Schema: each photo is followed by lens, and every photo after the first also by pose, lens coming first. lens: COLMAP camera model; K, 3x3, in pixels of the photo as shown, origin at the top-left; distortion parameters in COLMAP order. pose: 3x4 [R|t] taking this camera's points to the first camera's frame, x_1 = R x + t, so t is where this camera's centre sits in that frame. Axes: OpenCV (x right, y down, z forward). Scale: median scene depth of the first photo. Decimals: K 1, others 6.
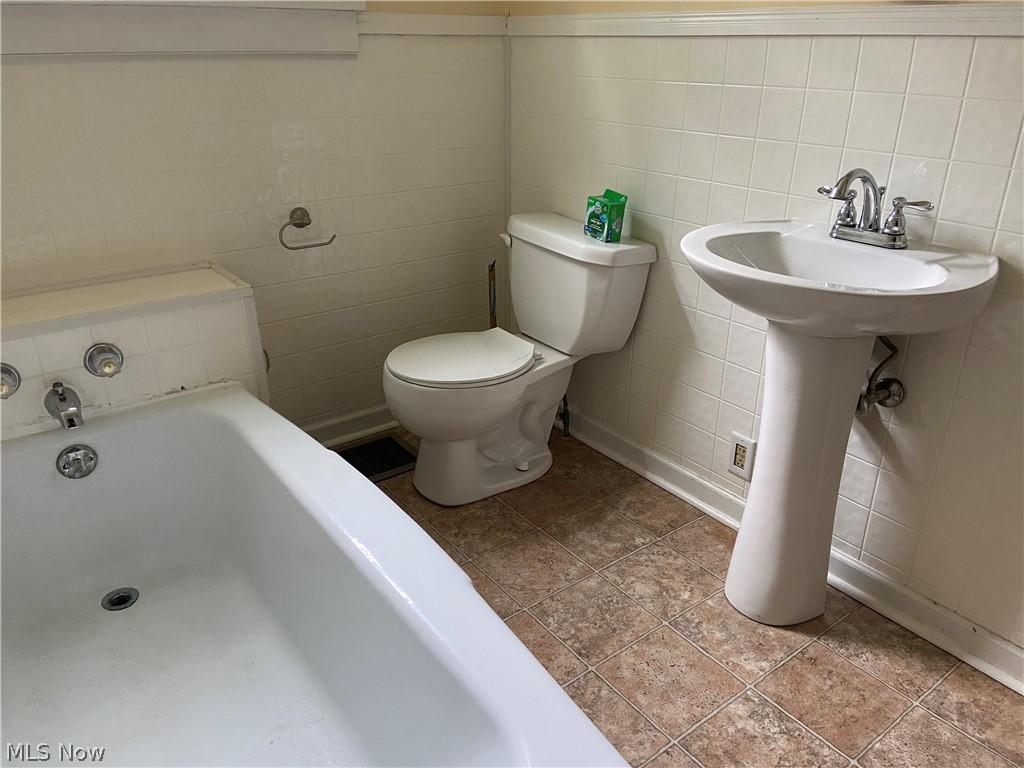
lens RADIAL K [[767.7, 0, 514.2], [0, 767.7, 386.3], [0, 0, 1]] dist [0.122249, -0.152037]
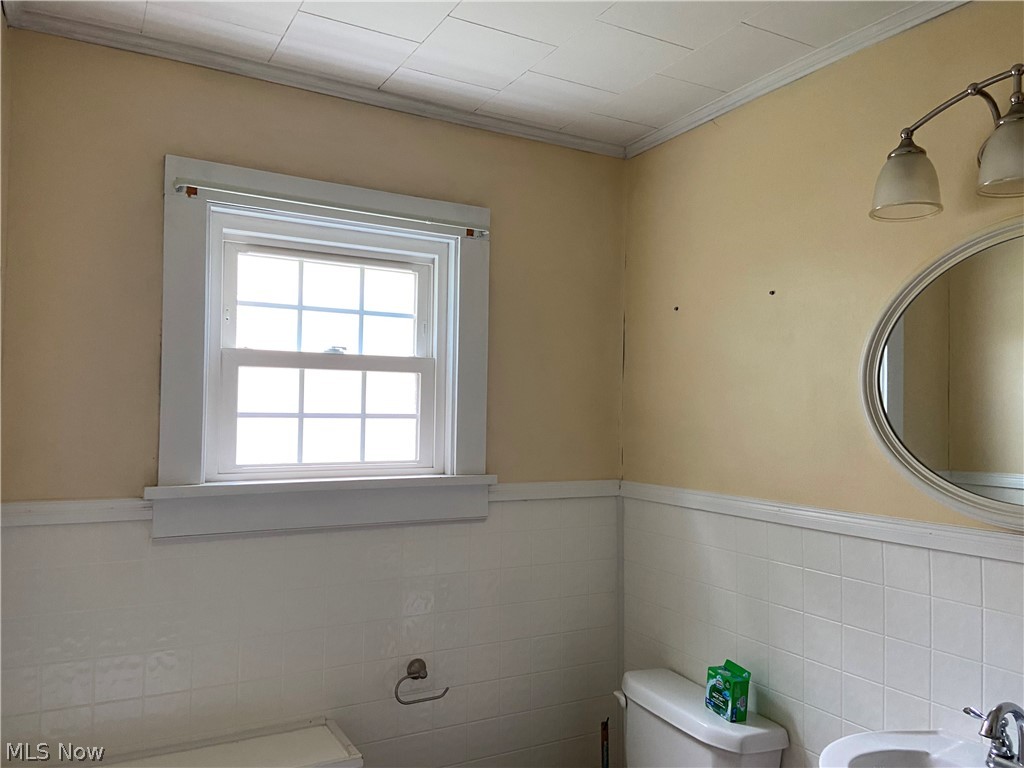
lens RADIAL K [[767.7, 0, 505.1], [0, 767.7, 386.0], [0, 0, 1]] dist [0.122249, -0.152037]
pose [[0.990258, 0.004728, -0.139161, -0.022040], [-0.065477, 0.897841, -0.435425, -0.120007], [0.122886, 0.440295, 0.889404, -0.060567]]
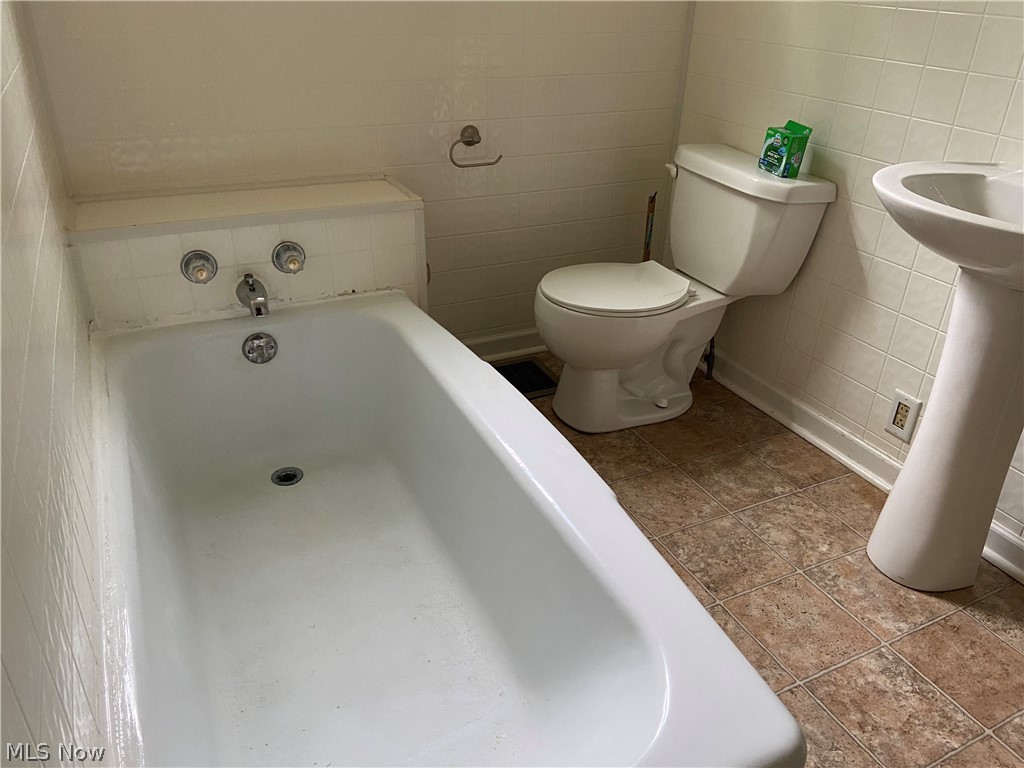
lens RADIAL K [[767.7, 0, 514.5], [0, 767.7, 387.9], [0, 0, 1]] dist [0.122249, -0.152037]
pose [[0.982410, 0.107987, -0.152346, -0.029499], [-0.096470, 0.992028, 0.081079, 0.024013], [0.159887, -0.064956, 0.984996, -0.014891]]
